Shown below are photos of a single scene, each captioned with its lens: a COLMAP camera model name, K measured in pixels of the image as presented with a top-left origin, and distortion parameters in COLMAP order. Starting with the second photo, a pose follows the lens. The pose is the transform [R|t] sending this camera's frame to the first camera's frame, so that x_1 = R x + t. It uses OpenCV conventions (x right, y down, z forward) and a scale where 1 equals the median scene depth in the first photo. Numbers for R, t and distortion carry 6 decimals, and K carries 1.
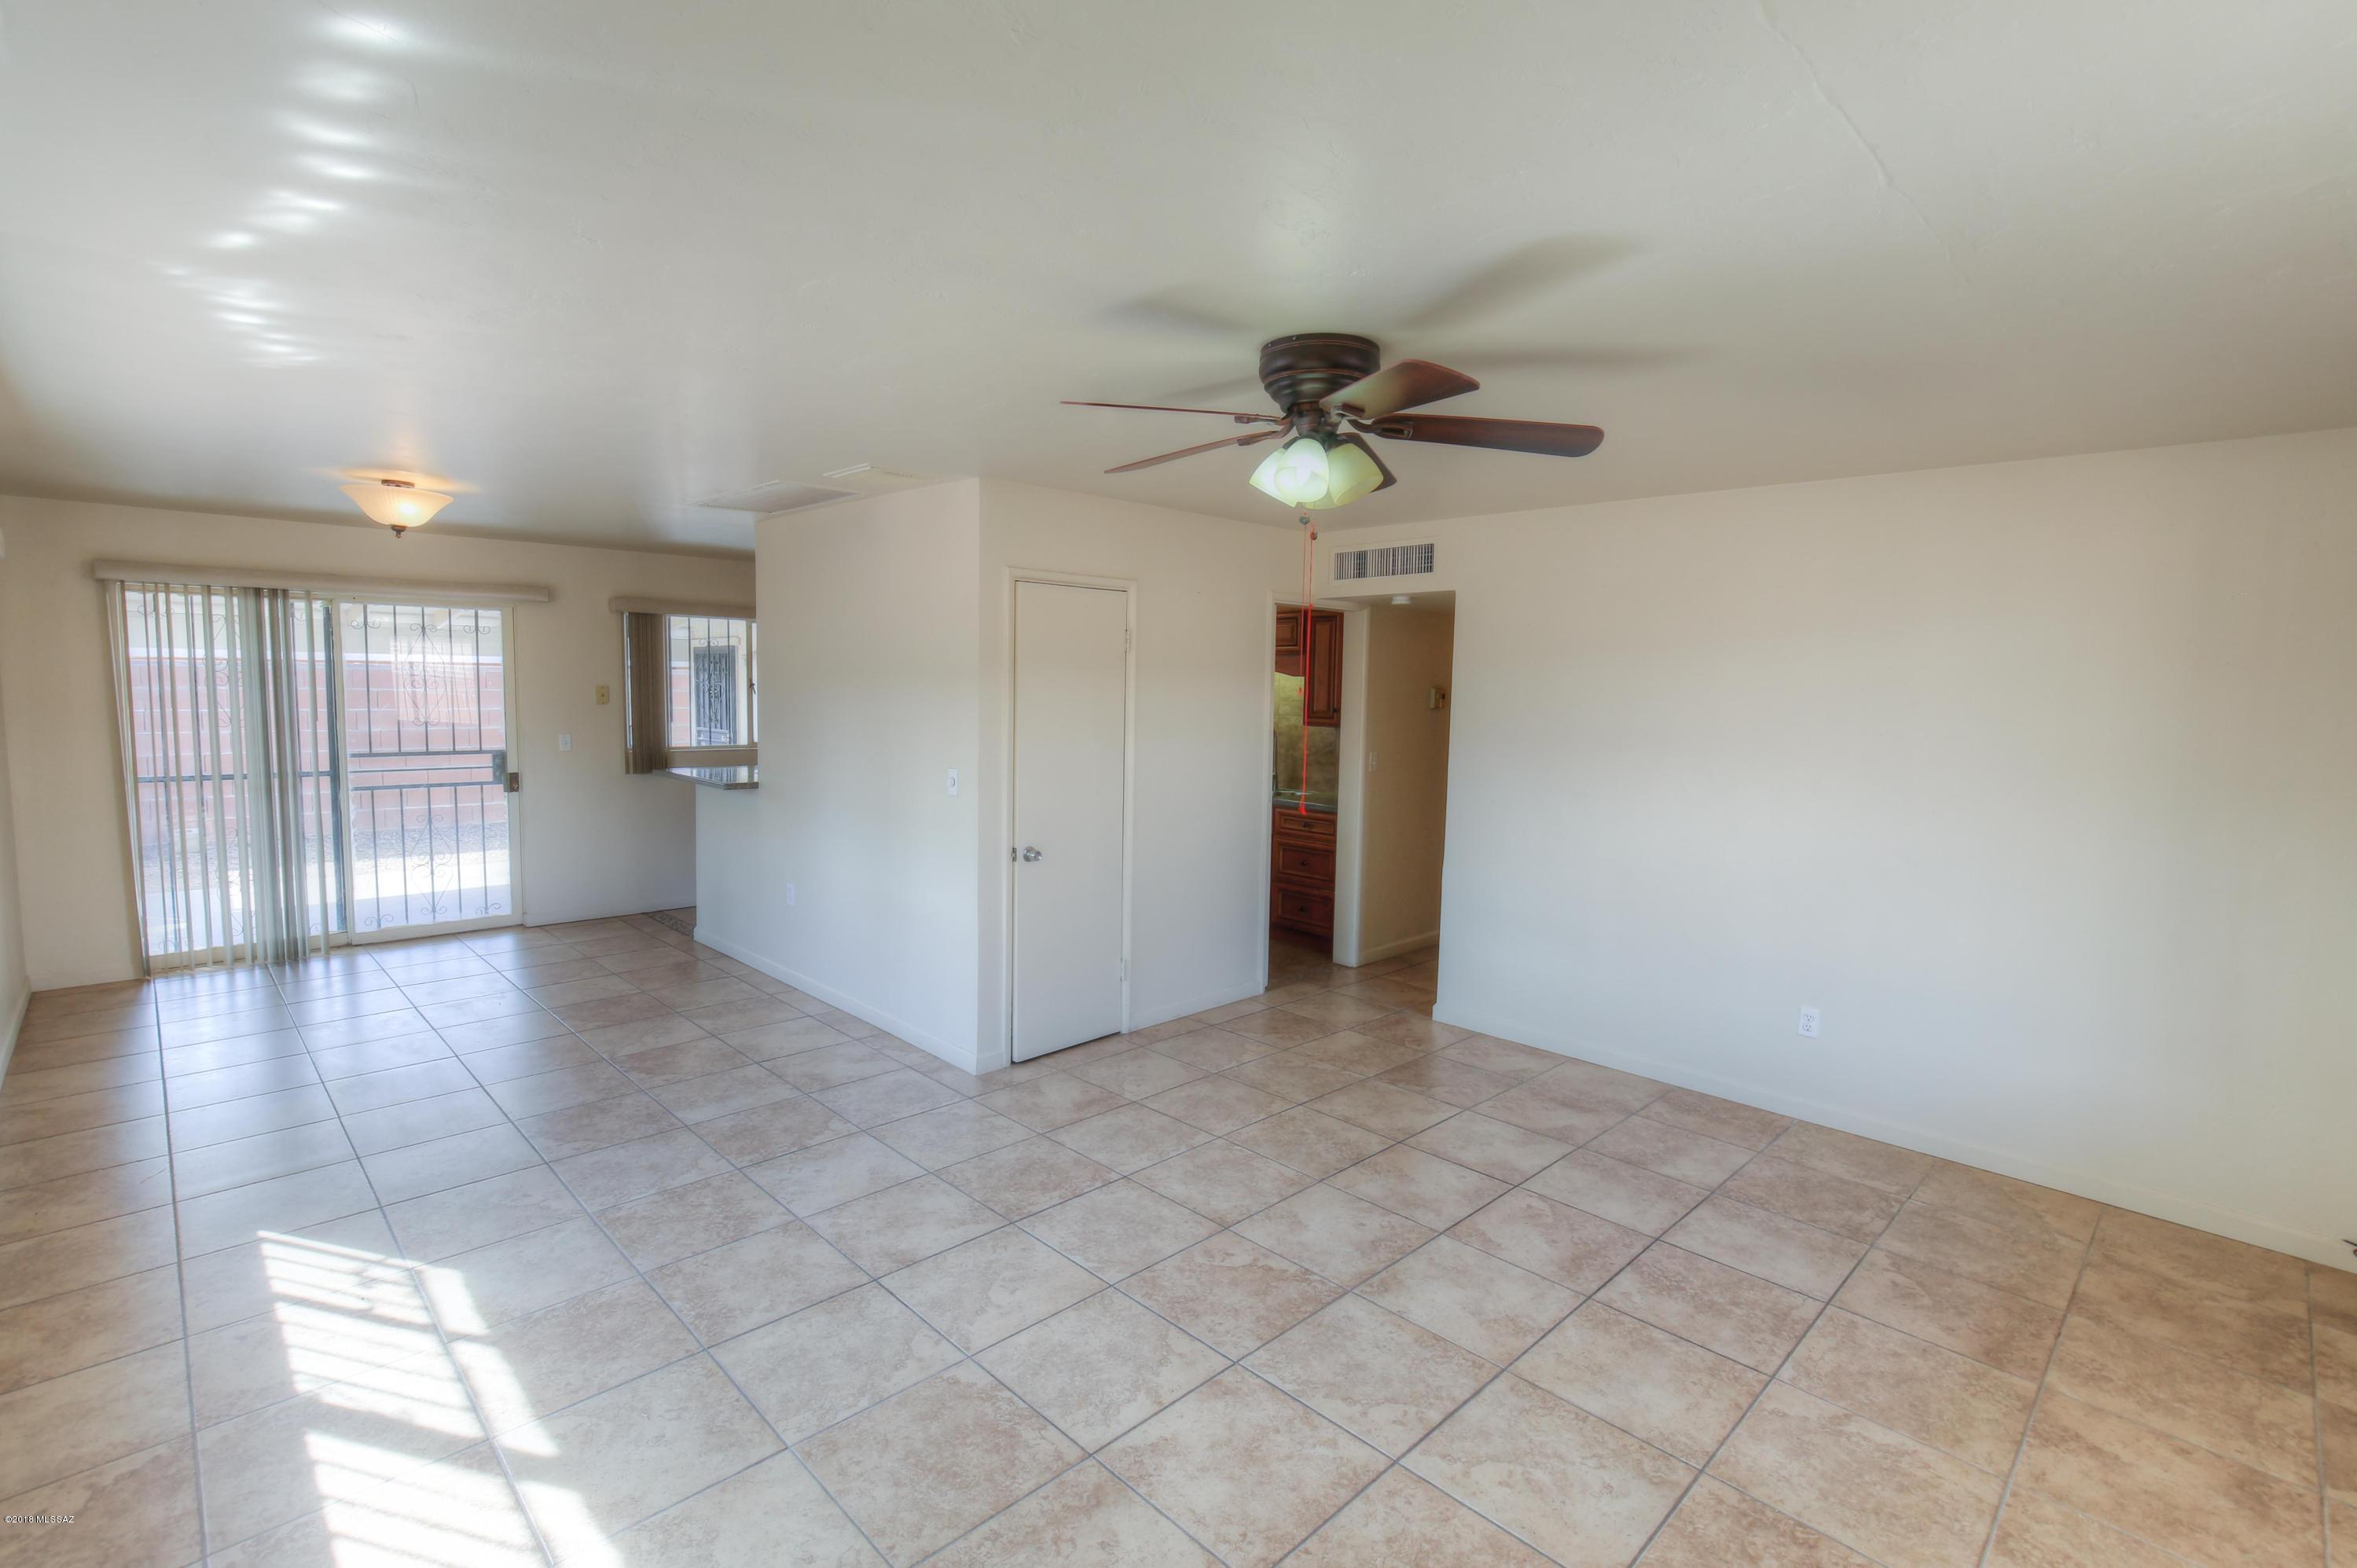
lens RADIAL K [[1079.2, 0, 1176.0], [0, 1079.2, 774.9], [0, 0, 1]] dist [-0.003862, 0.003136]
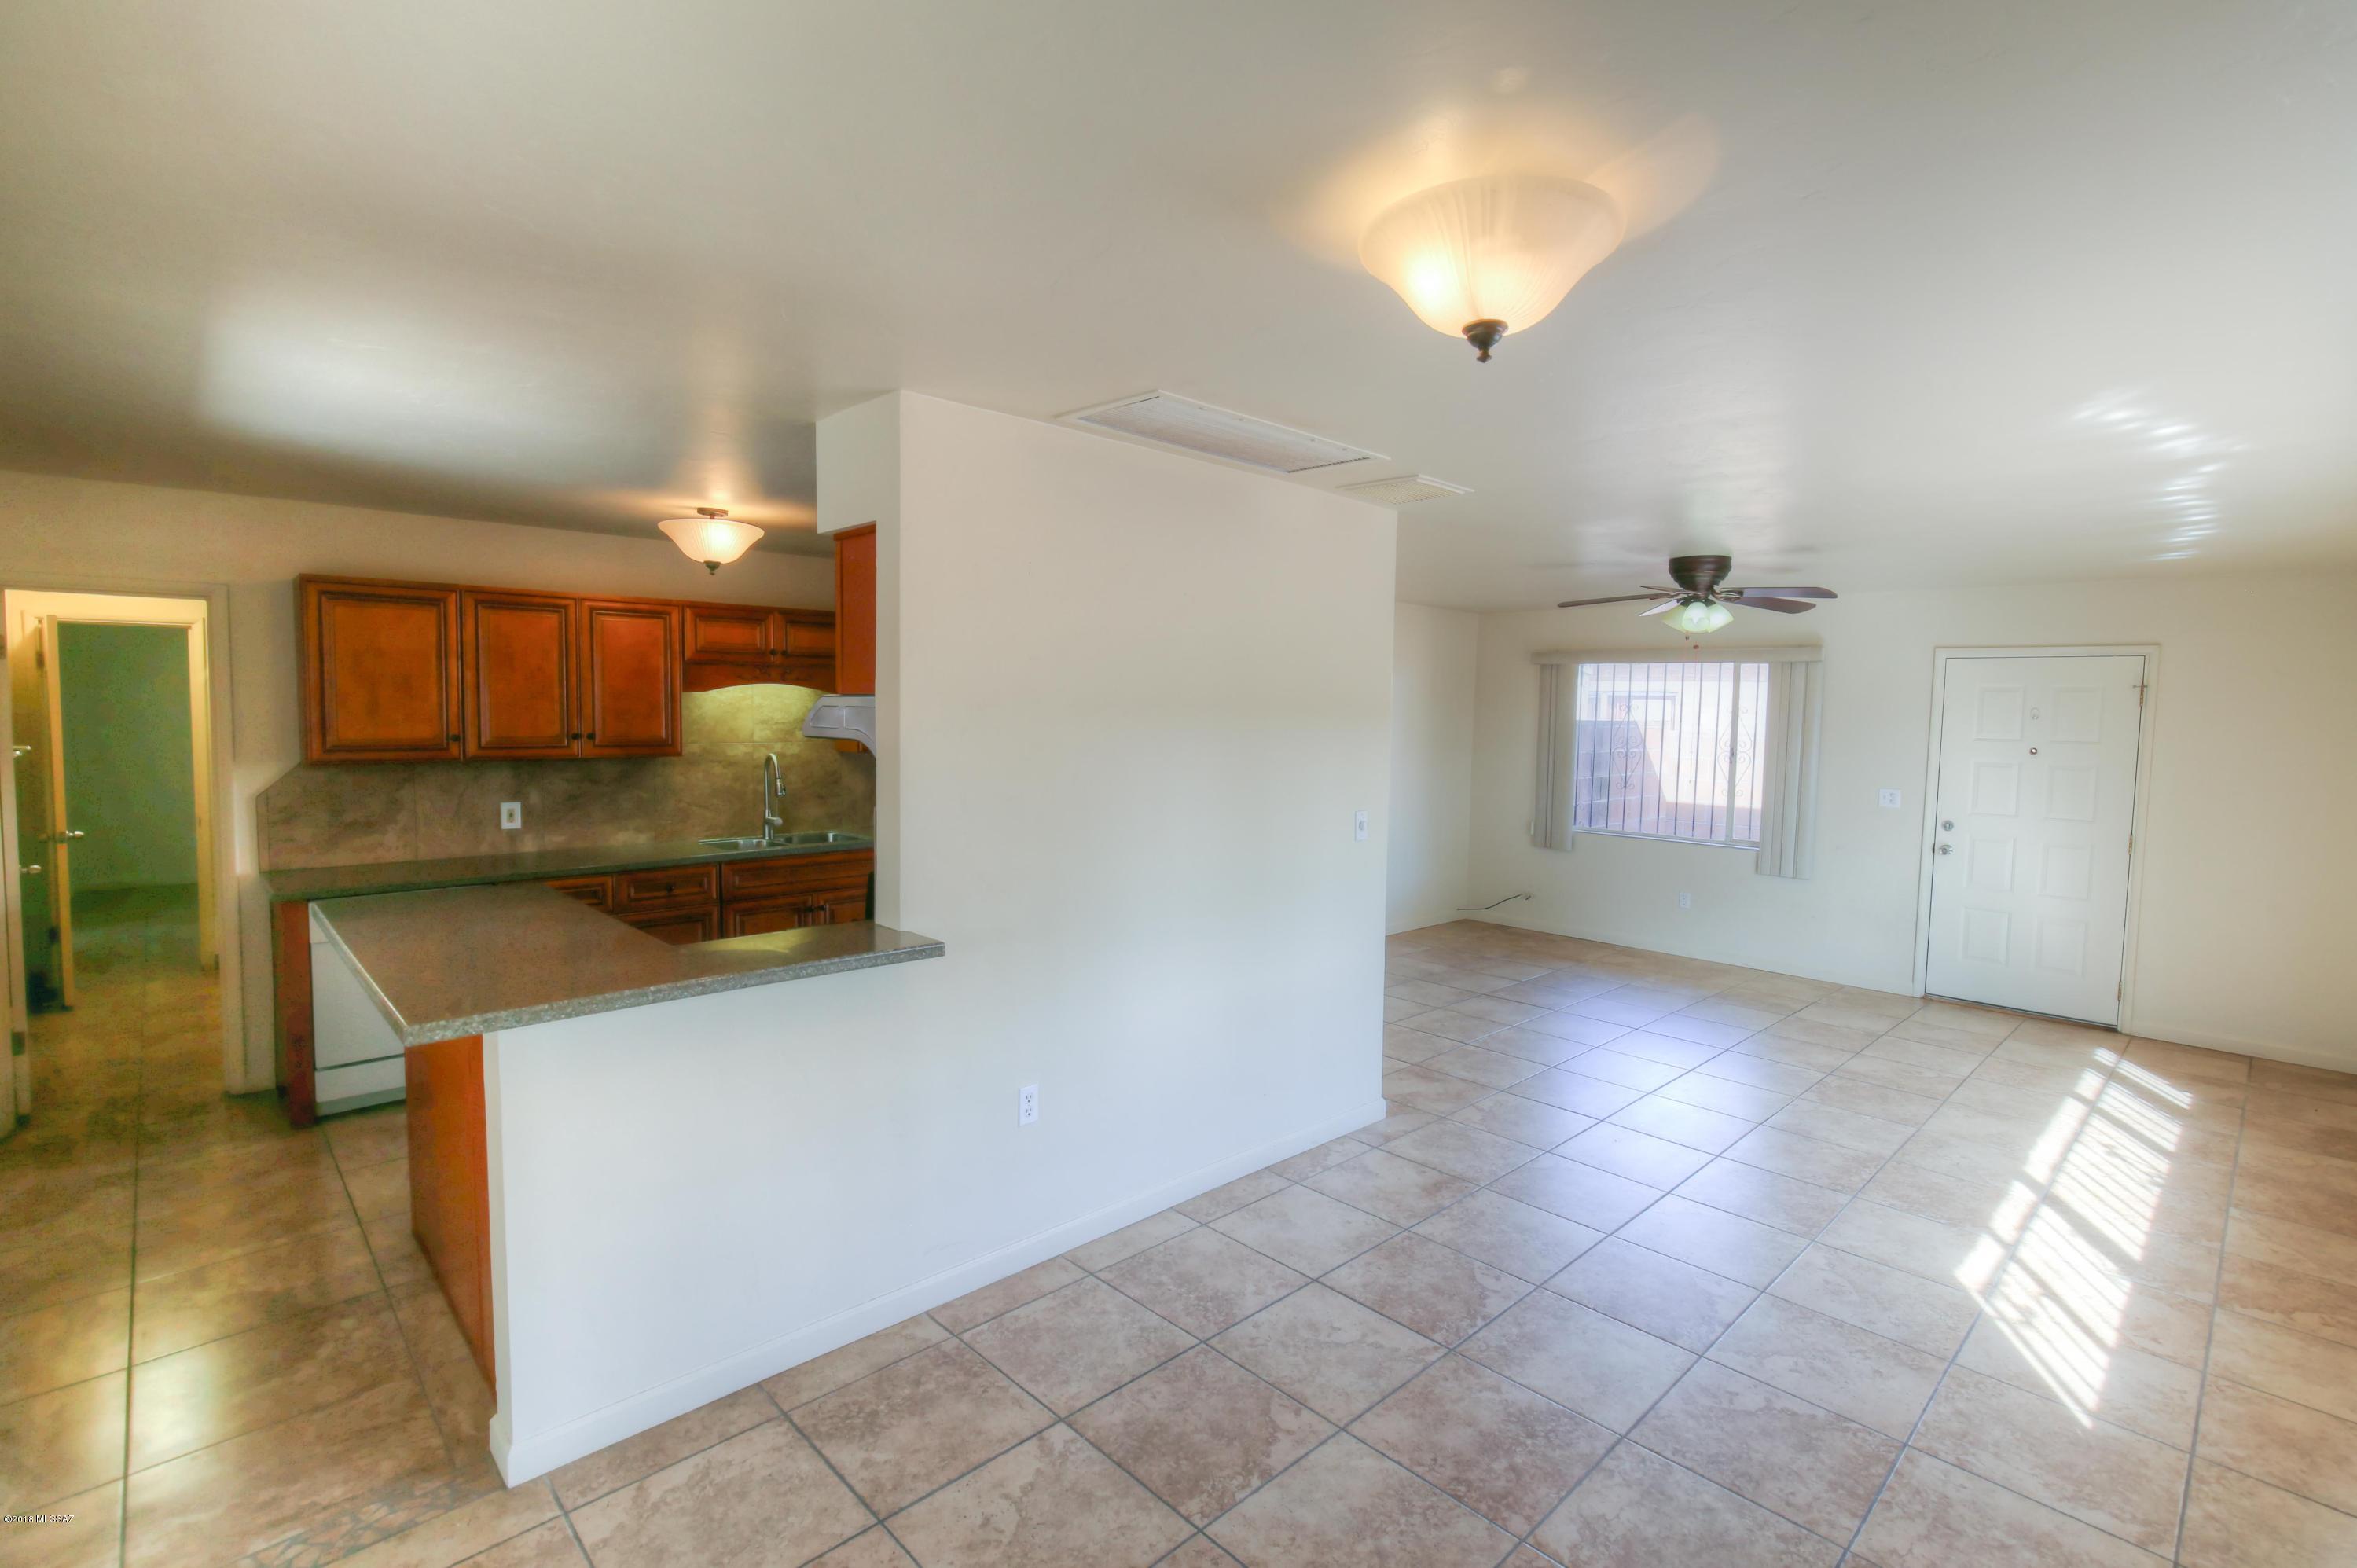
lens RADIAL K [[1079.2, 0, 1167.3], [0, 1079.2, 783.8], [0, 0, 1]] dist [-0.003862, 0.003136]
pose [[0.010586, -0.083822, 0.996425, -1.918809], [0.068523, 0.994199, 0.082907, -0.204706], [-0.997593, 0.067401, 0.016268, 1.941275]]
